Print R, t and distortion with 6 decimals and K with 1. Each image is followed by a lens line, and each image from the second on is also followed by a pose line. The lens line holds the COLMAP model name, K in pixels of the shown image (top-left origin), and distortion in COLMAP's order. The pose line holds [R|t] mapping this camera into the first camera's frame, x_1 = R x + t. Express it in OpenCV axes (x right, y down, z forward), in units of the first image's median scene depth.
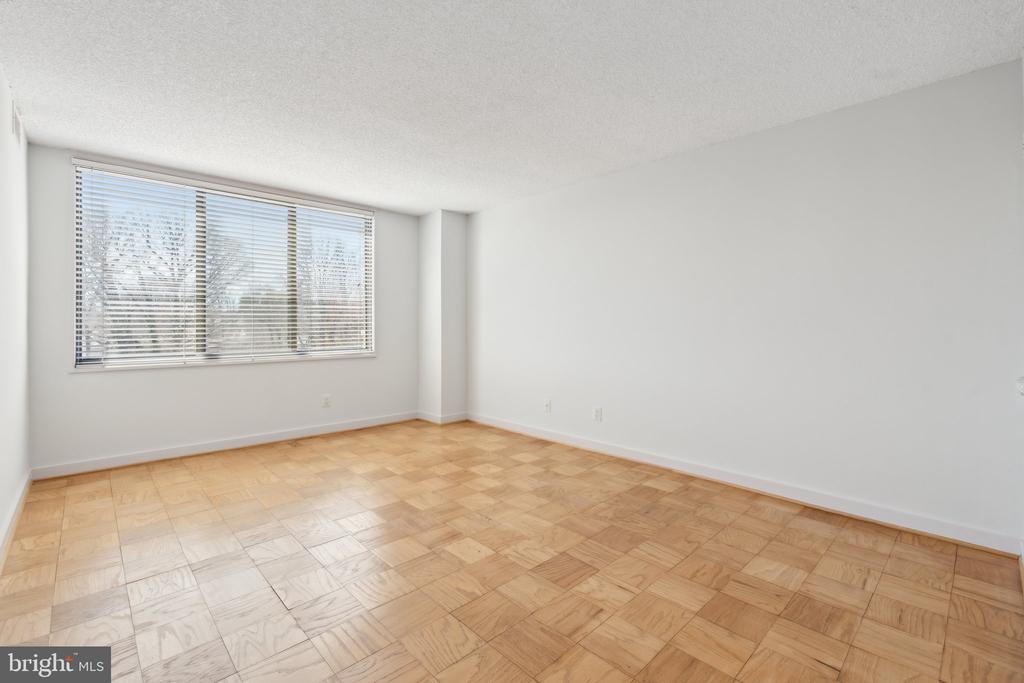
lens RADIAL K [[453.2, 0, 506.9], [0, 453.2, 325.4], [0, 0, 1]] dist [-0.000093, 0.000145]
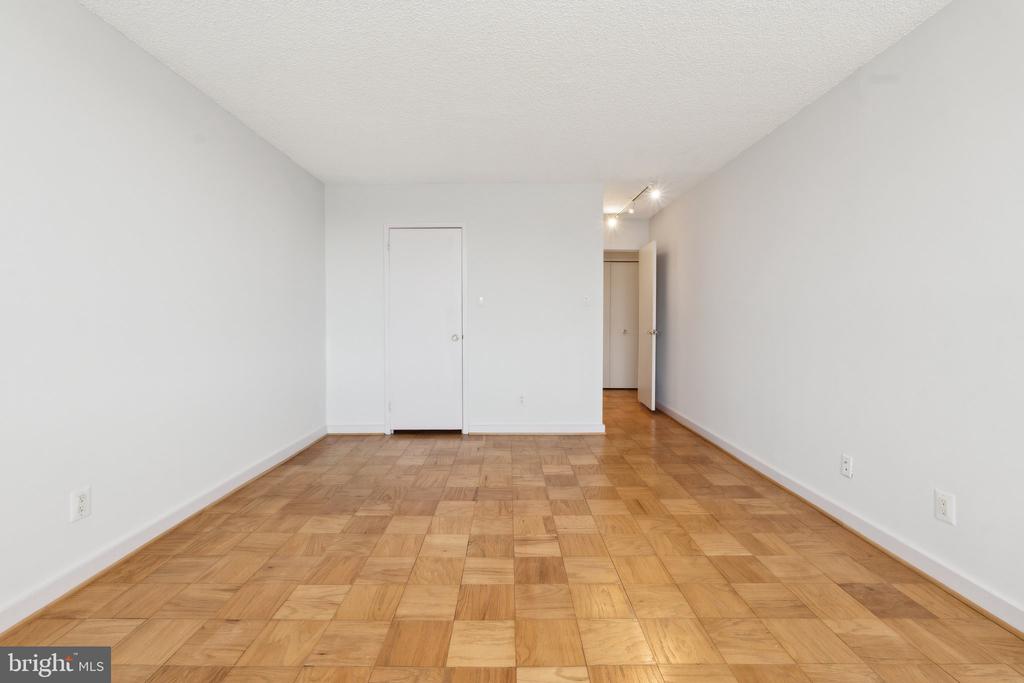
lens RADIAL K [[453.7, 0, 513.2], [0, 453.7, 335.1], [0, 0, 1]] dist [0.000452, 0.000468]
pose [[-0.731596, -0.023425, 0.681336, -0.522285], [-0.000086, 0.999413, 0.034268, 0.002545], [-0.681738, 0.025012, -0.731168, 1.200488]]
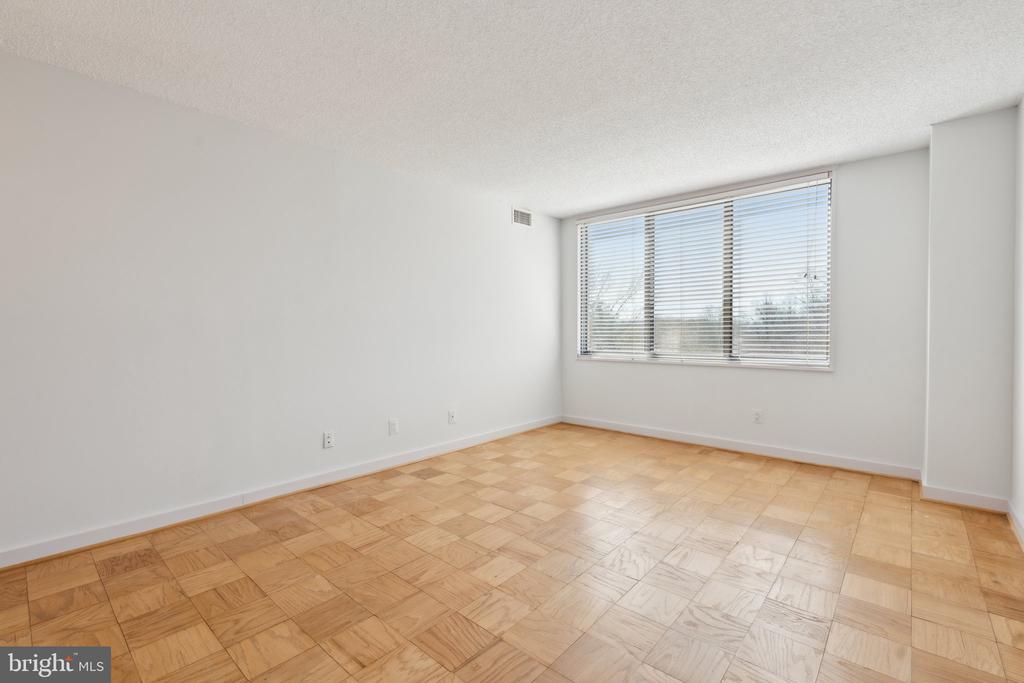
lens RADIAL K [[453.7, 0, 513.2], [0, 453.7, 335.1], [0, 0, 1]] dist [0.000452, 0.000468]
pose [[0.093353, 0.011523, -0.995566, 0.556010], [0.001437, 0.999930, 0.011708, 0.002529], [0.995632, -0.002524, 0.093330, 0.626218]]
